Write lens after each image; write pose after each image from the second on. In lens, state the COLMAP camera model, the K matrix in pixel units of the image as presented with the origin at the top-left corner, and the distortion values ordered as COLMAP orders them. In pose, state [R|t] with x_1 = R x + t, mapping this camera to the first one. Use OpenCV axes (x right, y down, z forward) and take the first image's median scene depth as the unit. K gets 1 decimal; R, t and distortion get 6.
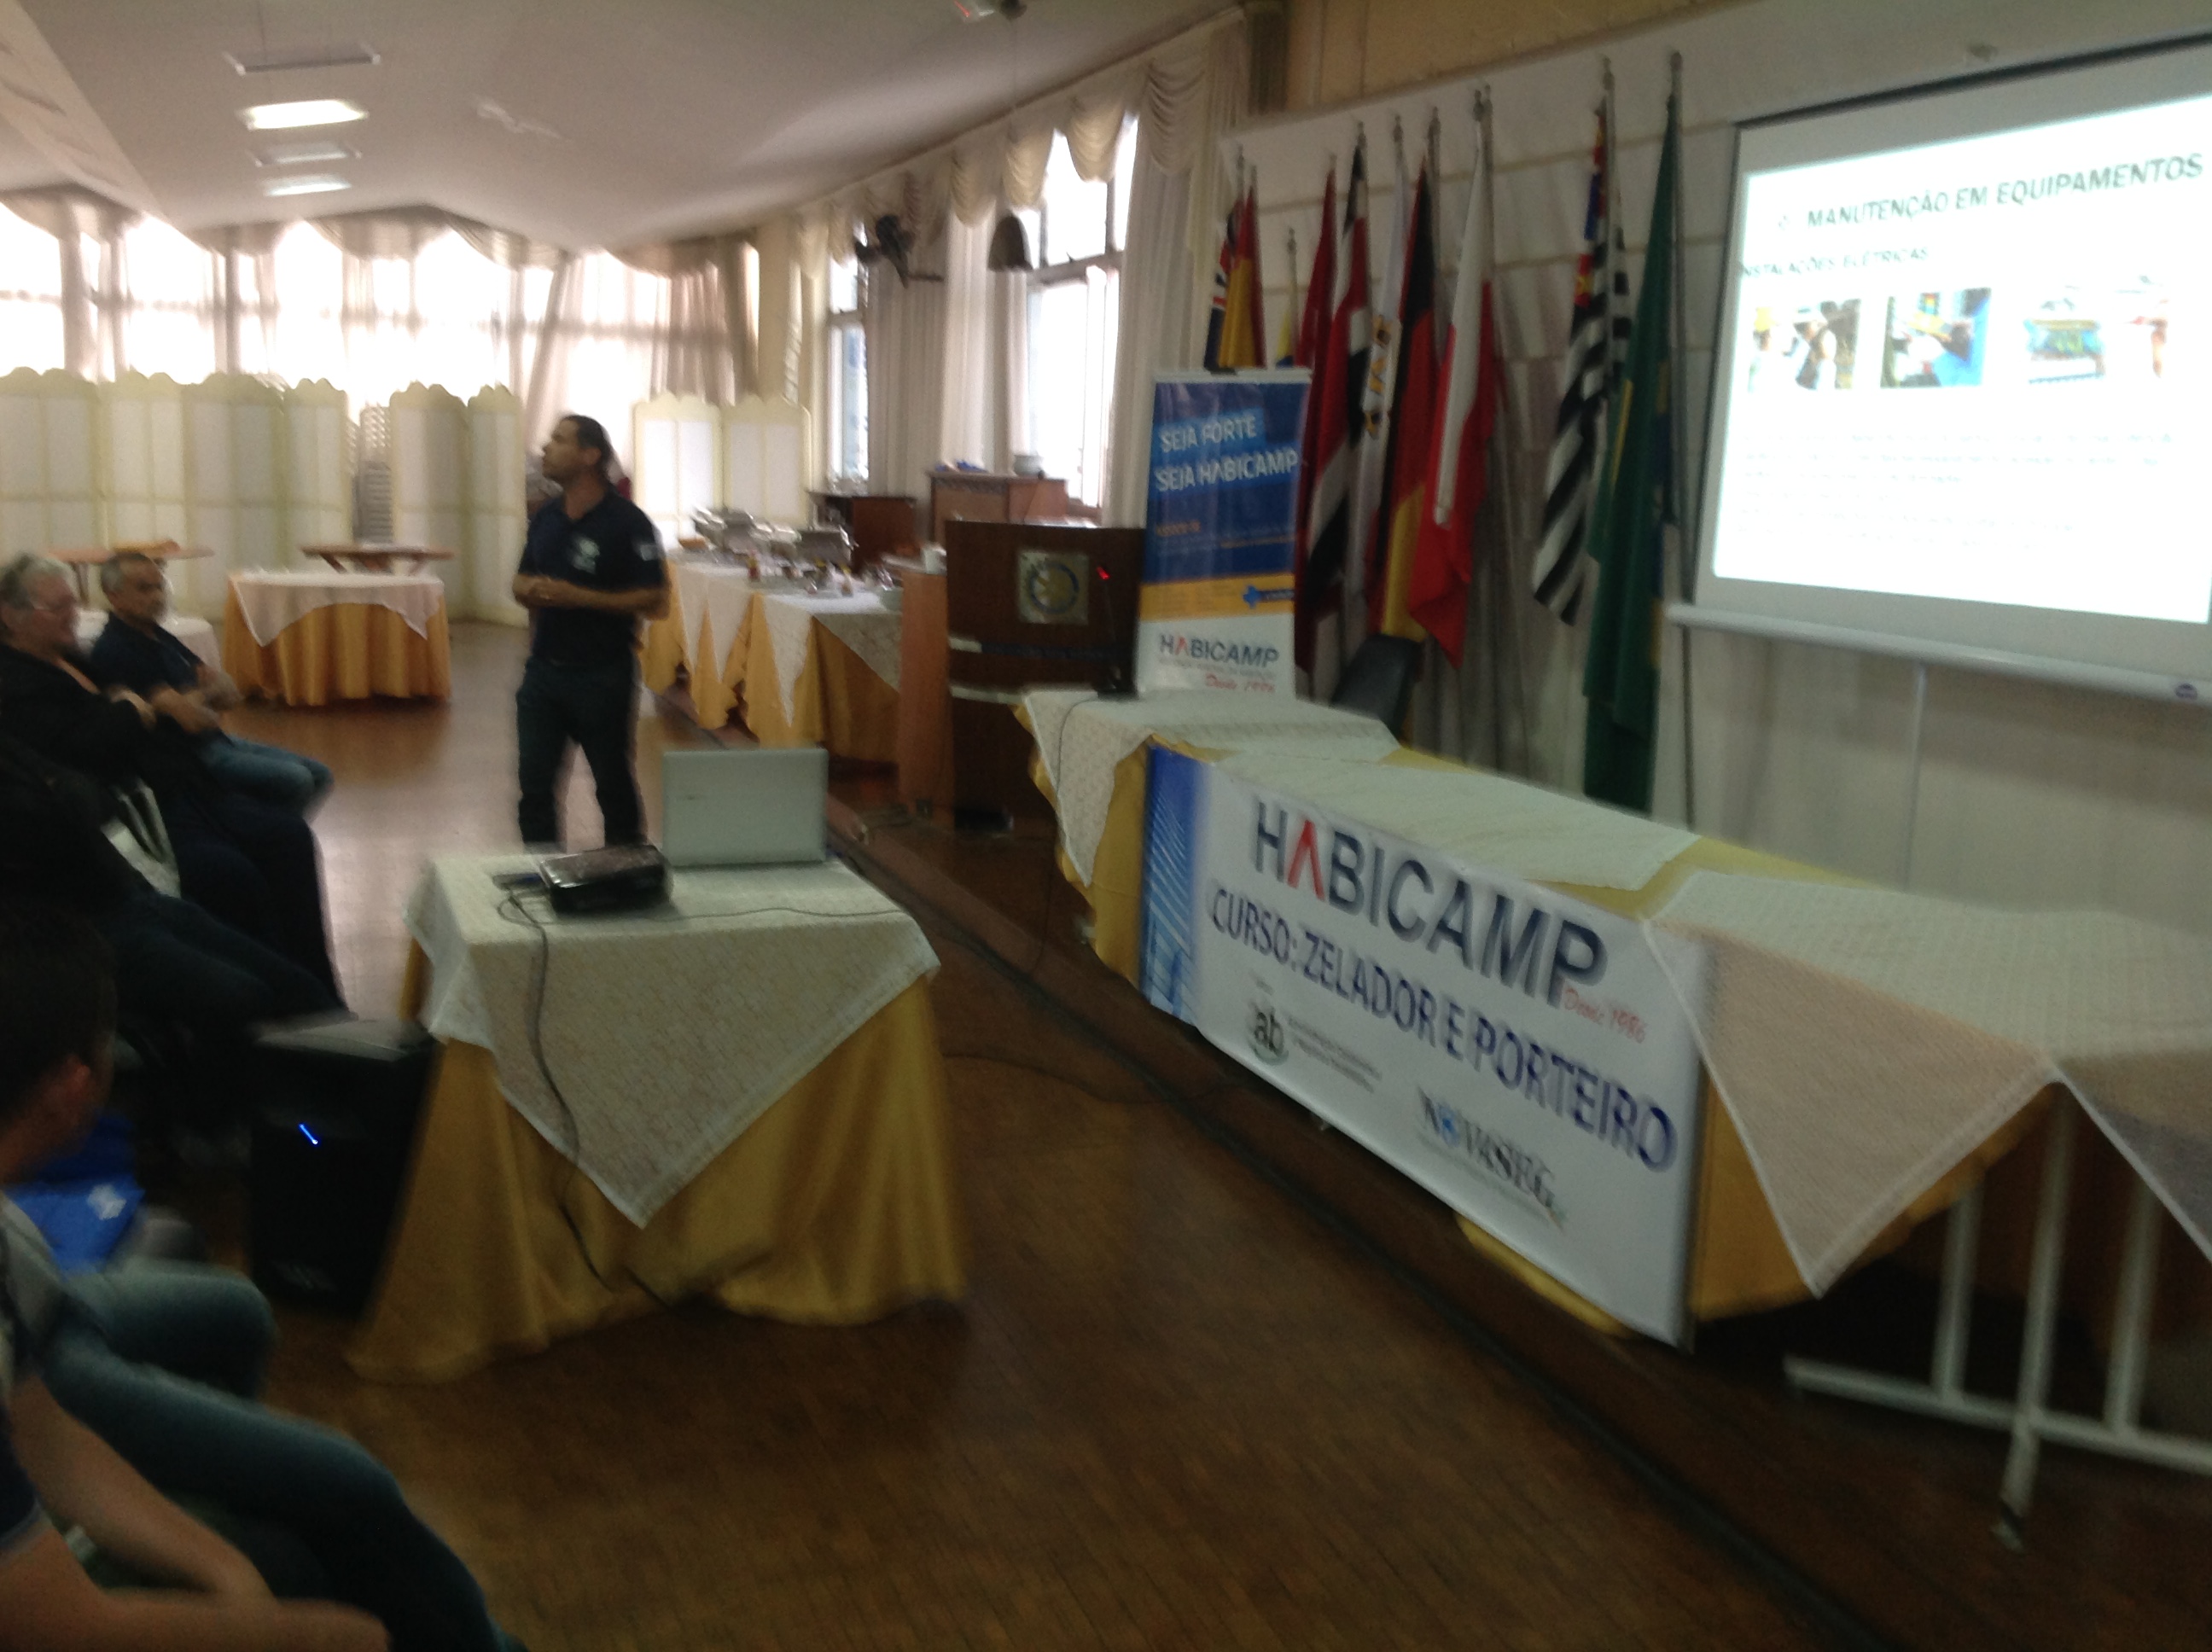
lens RADIAL K [[2086.4, 0, 1061.4], [0, 2086.4, 826.0], [0, 0, 1]] dist [0.108862, -0.205524]
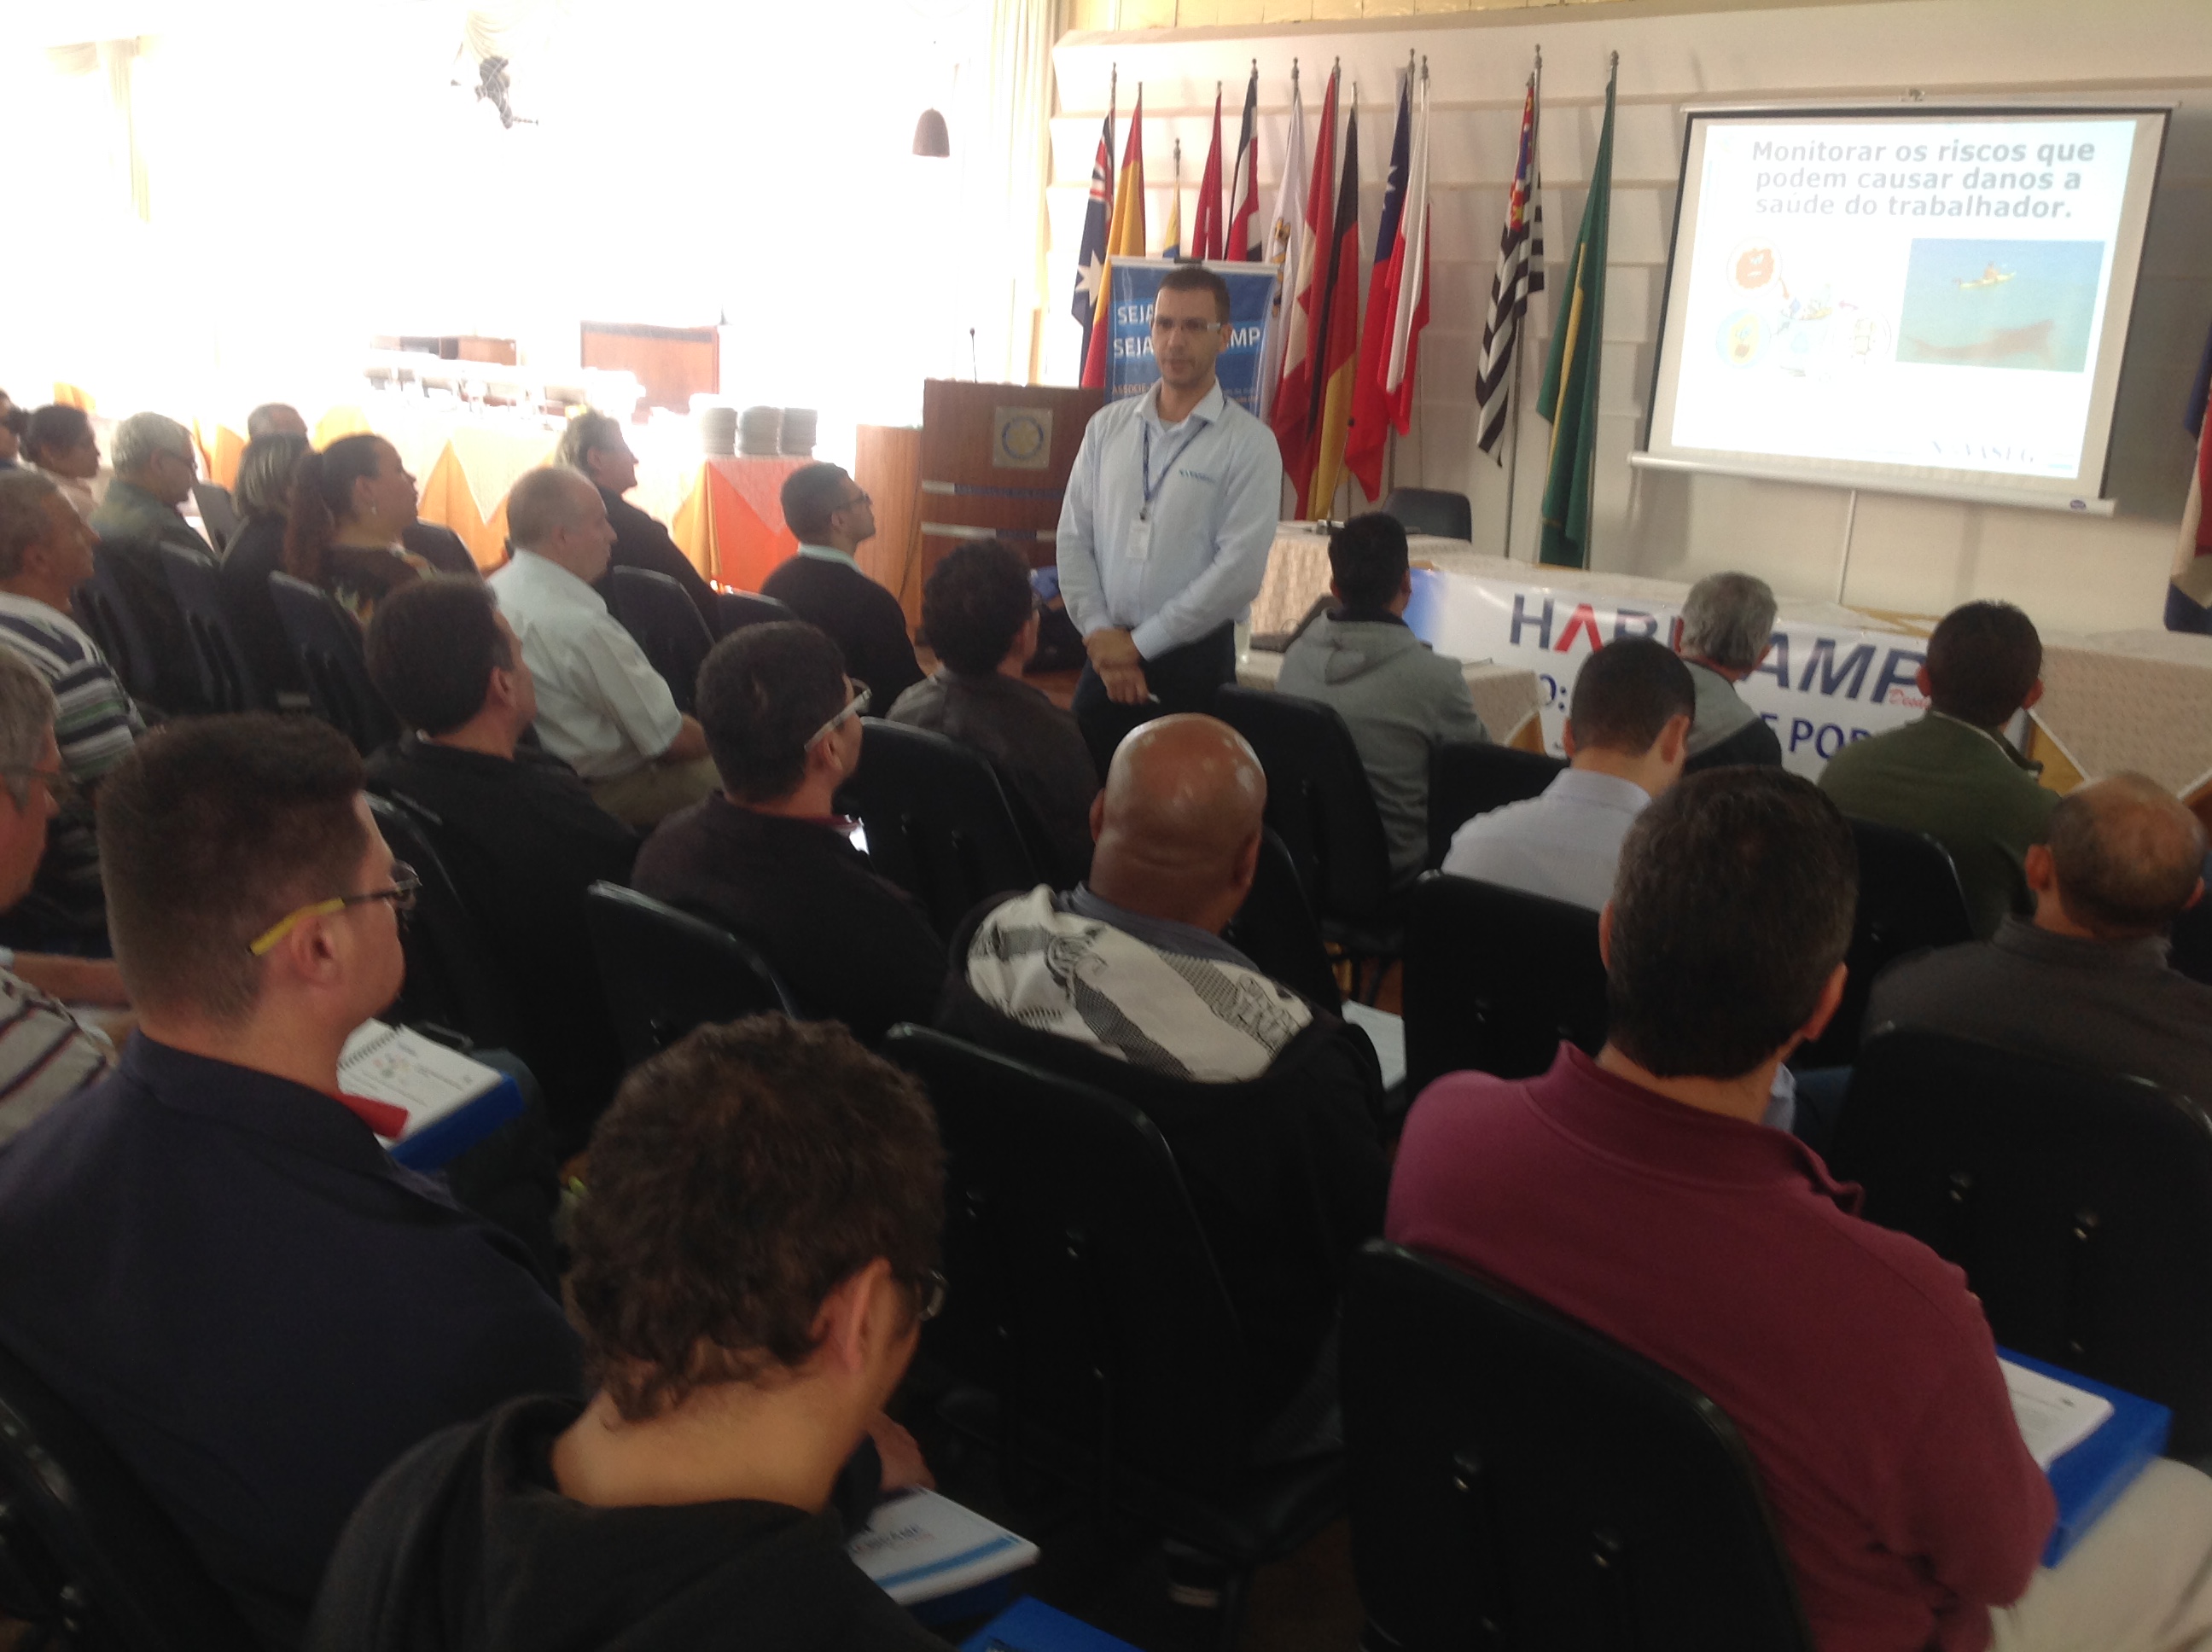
lens RADIAL K [[2065.6, 0, 1106.0], [0, 2065.6, 826.0], [0, 0, 1]] dist [0.112428, -0.257855]
pose [[0.896898, -0.084935, 0.434004, -0.596025], [0.050133, 0.994585, 0.091038, 0.000847], [-0.439386, -0.059894, 0.896299, -0.112868]]
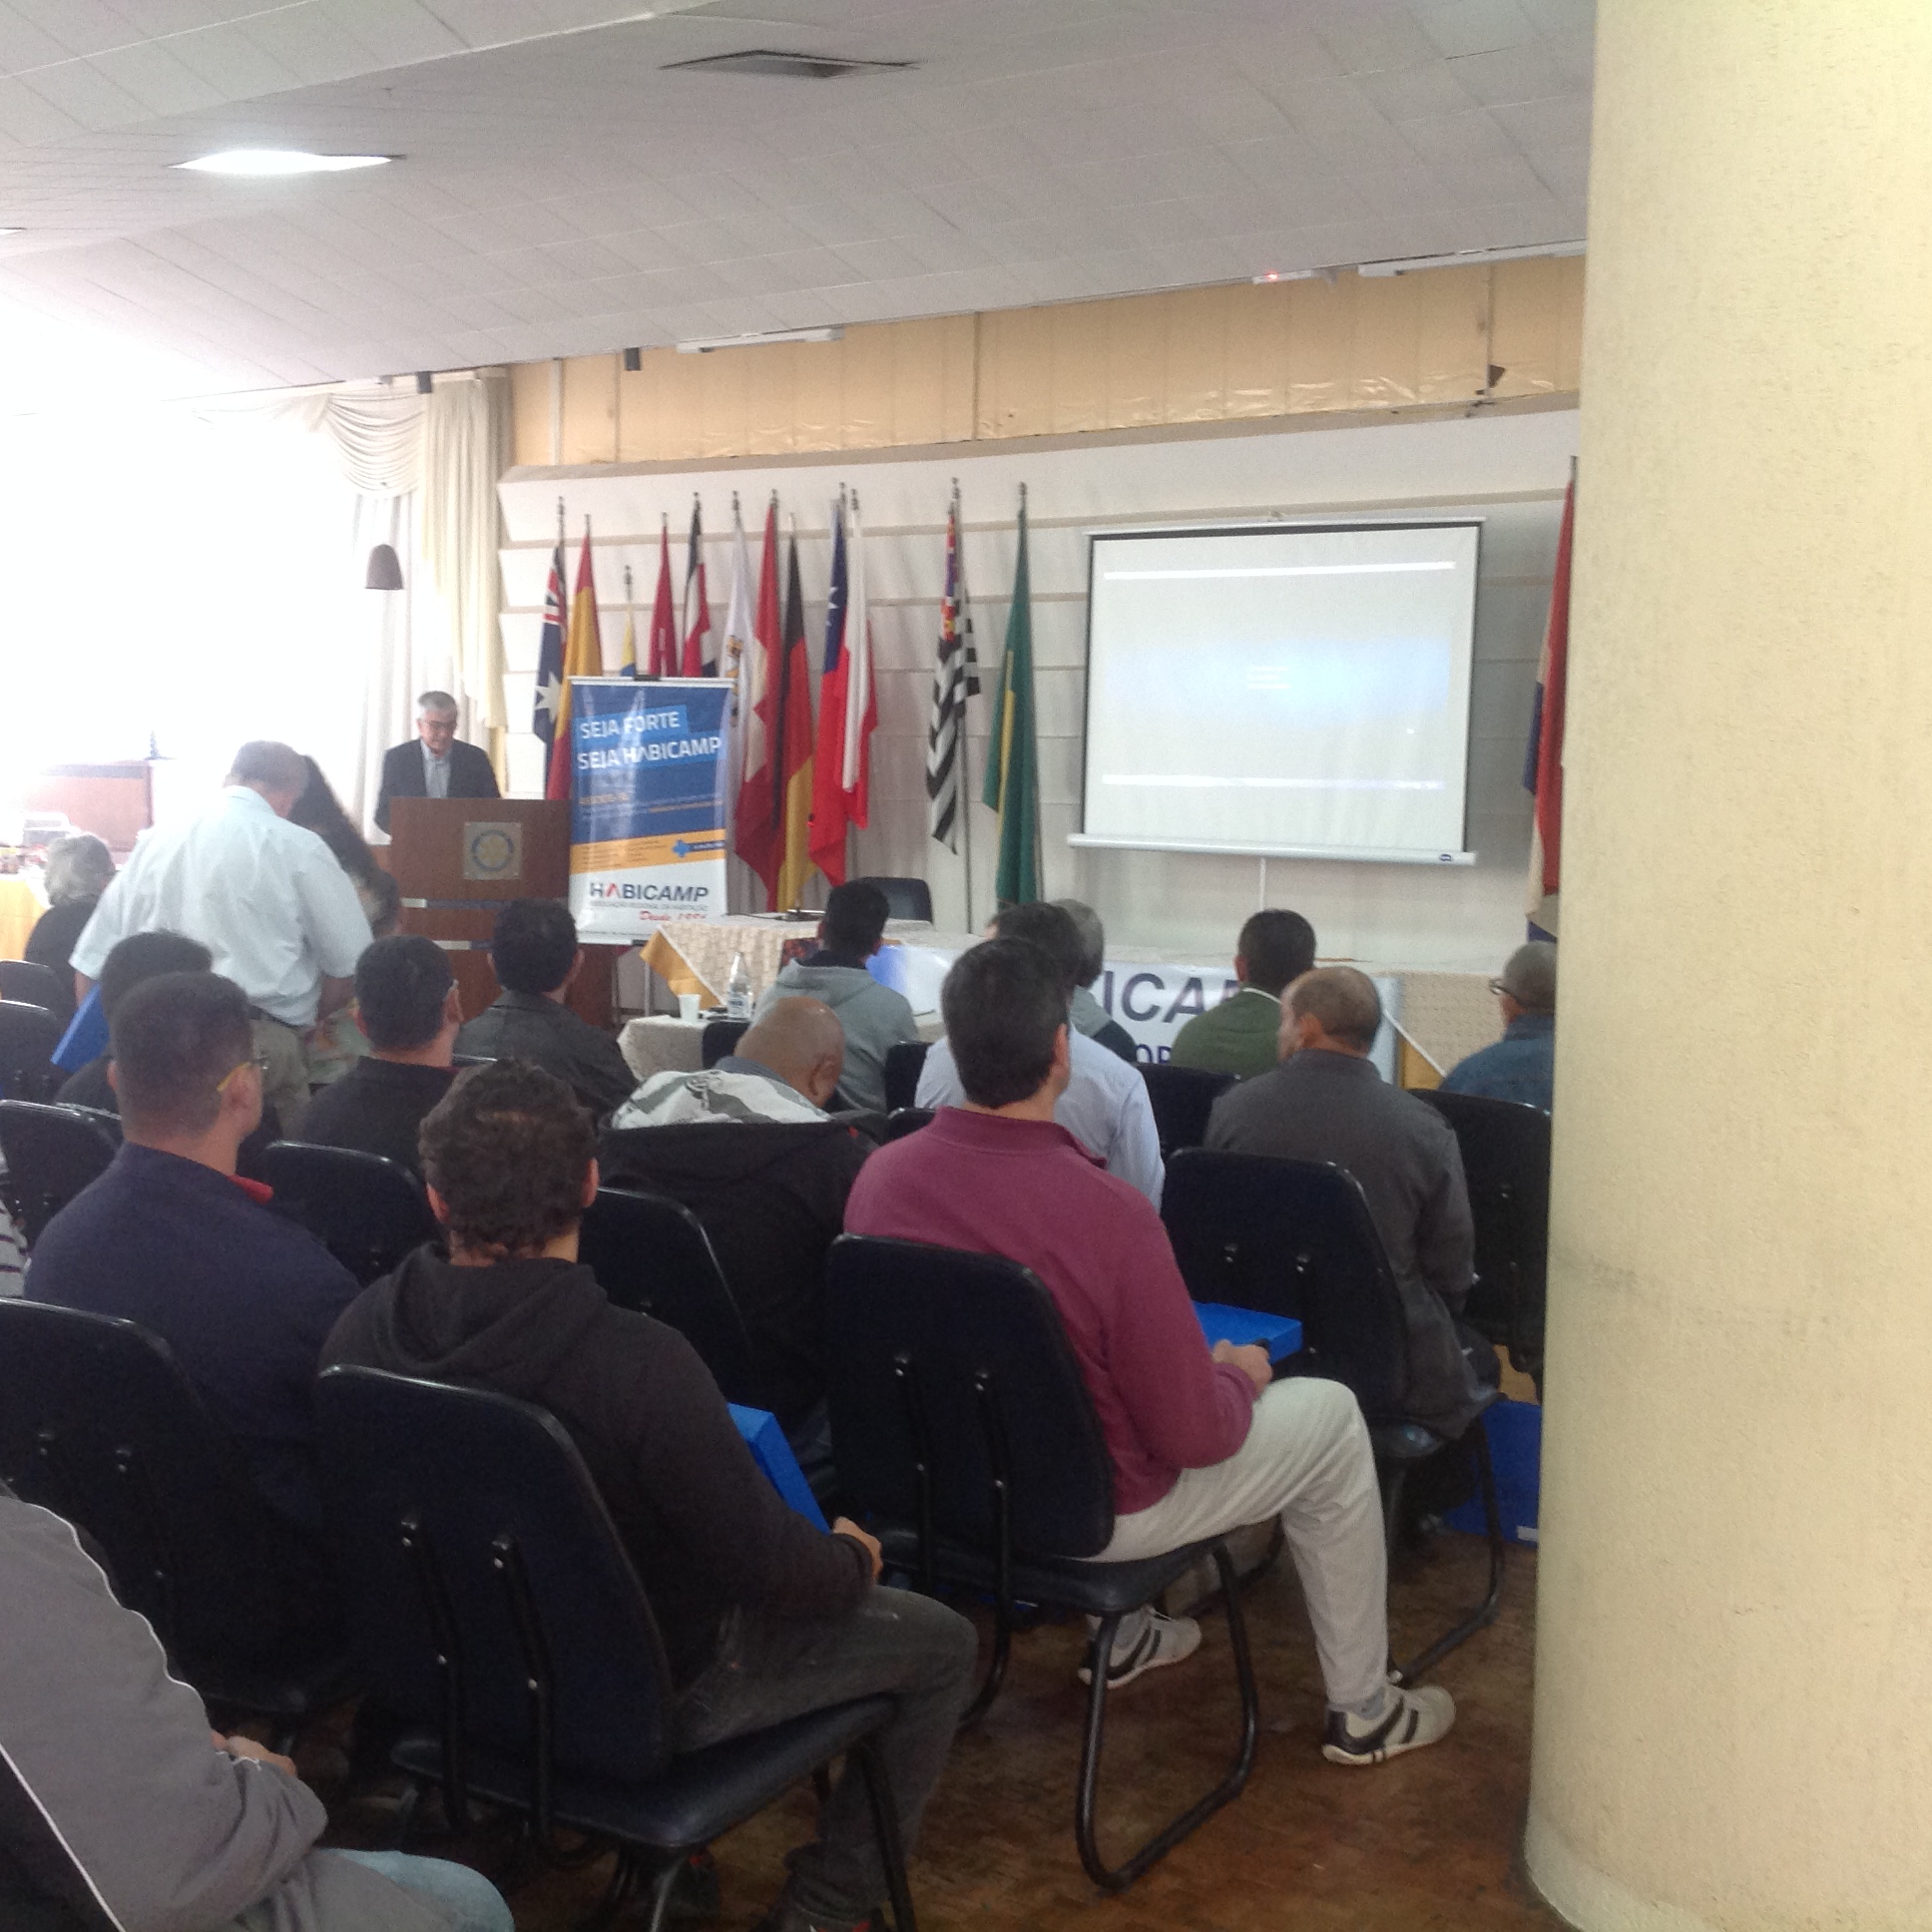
lens RADIAL K [[2415.2, 0, 966.0], [0, 2415.2, 966.0], [0, 0, 1]] dist [0.112161, -0.291368]
pose [[0.804966, -0.074036, 0.588684, -0.746556], [0.117118, 0.992490, -0.035325, 0.041272], [-0.581647, 0.097381, 0.807591, -0.350867]]
